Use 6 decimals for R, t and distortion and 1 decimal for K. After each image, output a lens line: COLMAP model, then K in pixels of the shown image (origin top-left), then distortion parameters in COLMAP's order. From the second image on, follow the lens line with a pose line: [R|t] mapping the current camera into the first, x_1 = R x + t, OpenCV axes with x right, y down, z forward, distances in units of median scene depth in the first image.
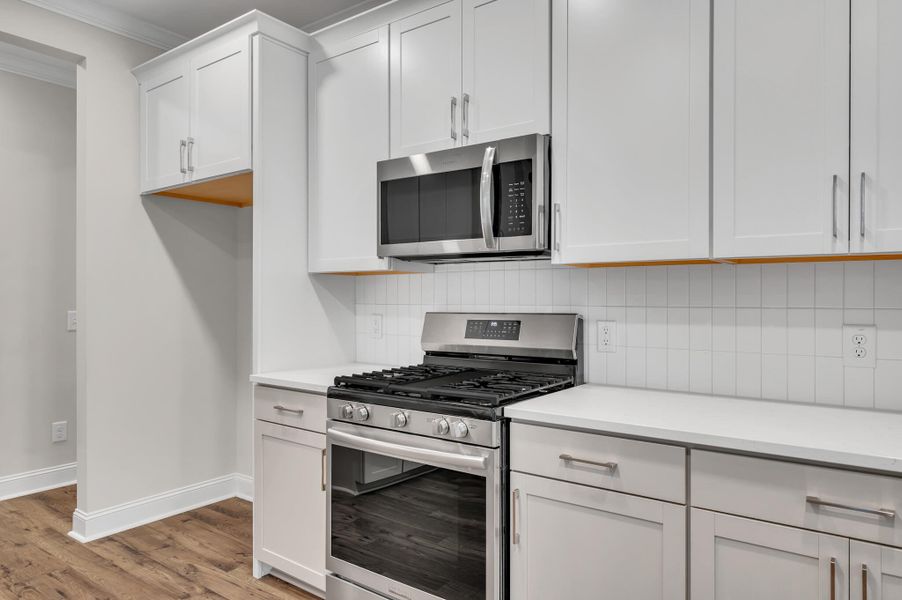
lens RADIAL K [[583.7, 0, 451.0], [0, 583.7, 300.0], [0, 0, 1]] dist [0.003761, 0.000518]
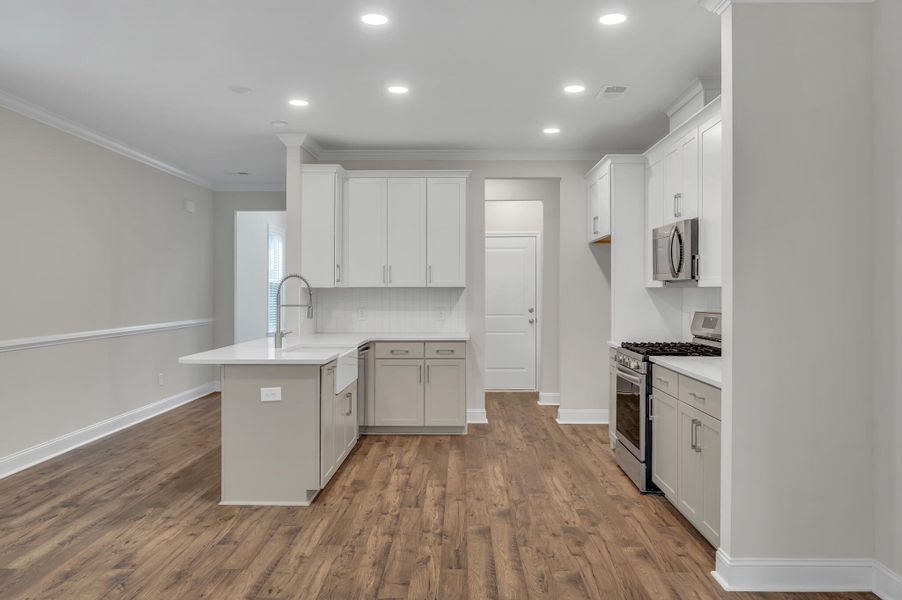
lens RADIAL K [[665.1, 0, 451.0], [0, 665.1, 300.0], [0, 0, 1]] dist [-0.001182, -0.000203]
pose [[0.574570, 0.010680, -0.818386, 1.141060], [-0.004186, 0.999940, 0.010110, -0.029232], [0.818445, -0.002383, 0.574580, -0.676615]]
